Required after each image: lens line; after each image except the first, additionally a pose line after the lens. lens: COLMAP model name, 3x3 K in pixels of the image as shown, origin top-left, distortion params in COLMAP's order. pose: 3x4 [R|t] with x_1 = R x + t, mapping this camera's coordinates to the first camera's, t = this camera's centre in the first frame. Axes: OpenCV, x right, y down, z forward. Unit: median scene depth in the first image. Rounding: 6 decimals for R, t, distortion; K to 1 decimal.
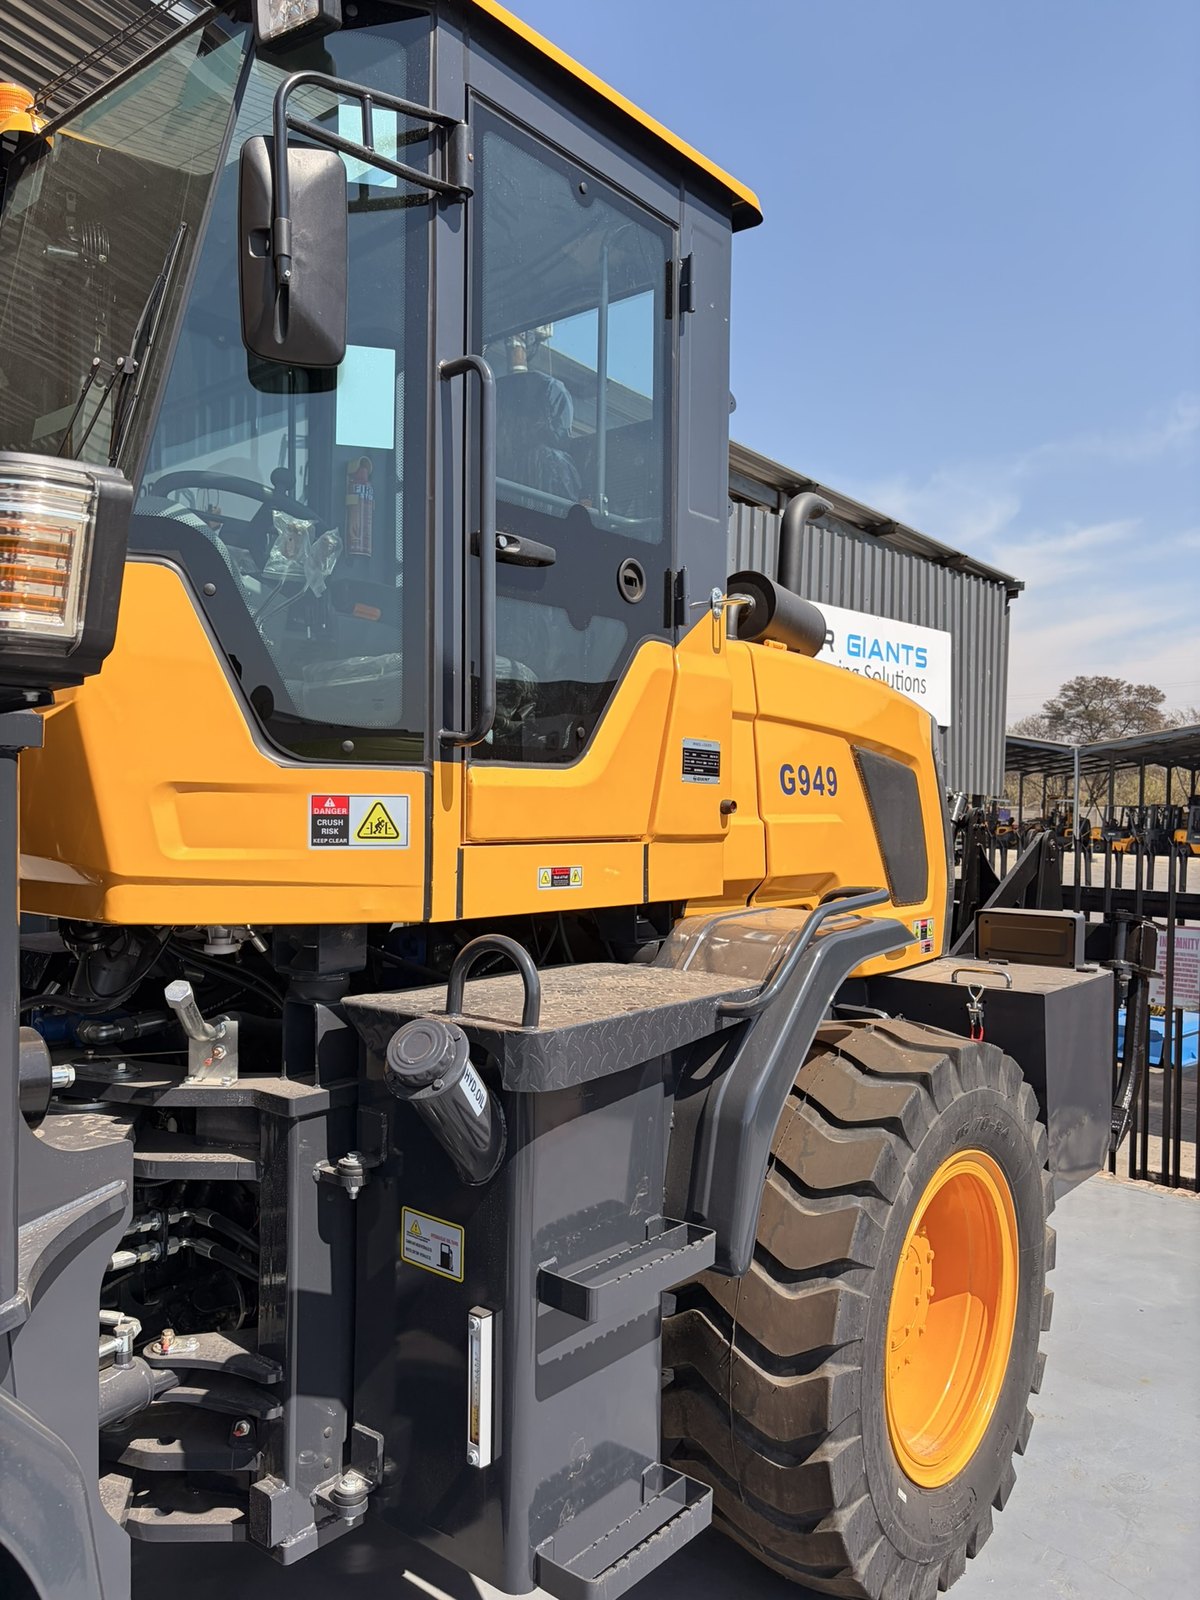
lens RADIAL K [[1210.8, 0, 611.5], [0, 1210.8, 807.5], [0, 0, 1]] dist [0.054784, -0.076763]
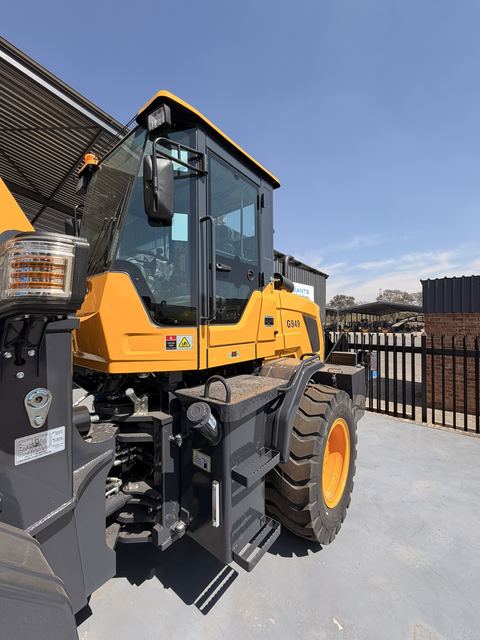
lens RADIAL K [[255.8, 0, 241.0], [0, 255.8, 316.9], [0, 0, 1]] dist [-0.000269, -0.000050]
pose [[0.999775, -0.020513, 0.005398, -0.024972], [0.020658, 0.999388, -0.028244, -0.037584], [-0.004816, 0.028349, 0.999586, 0.222179]]
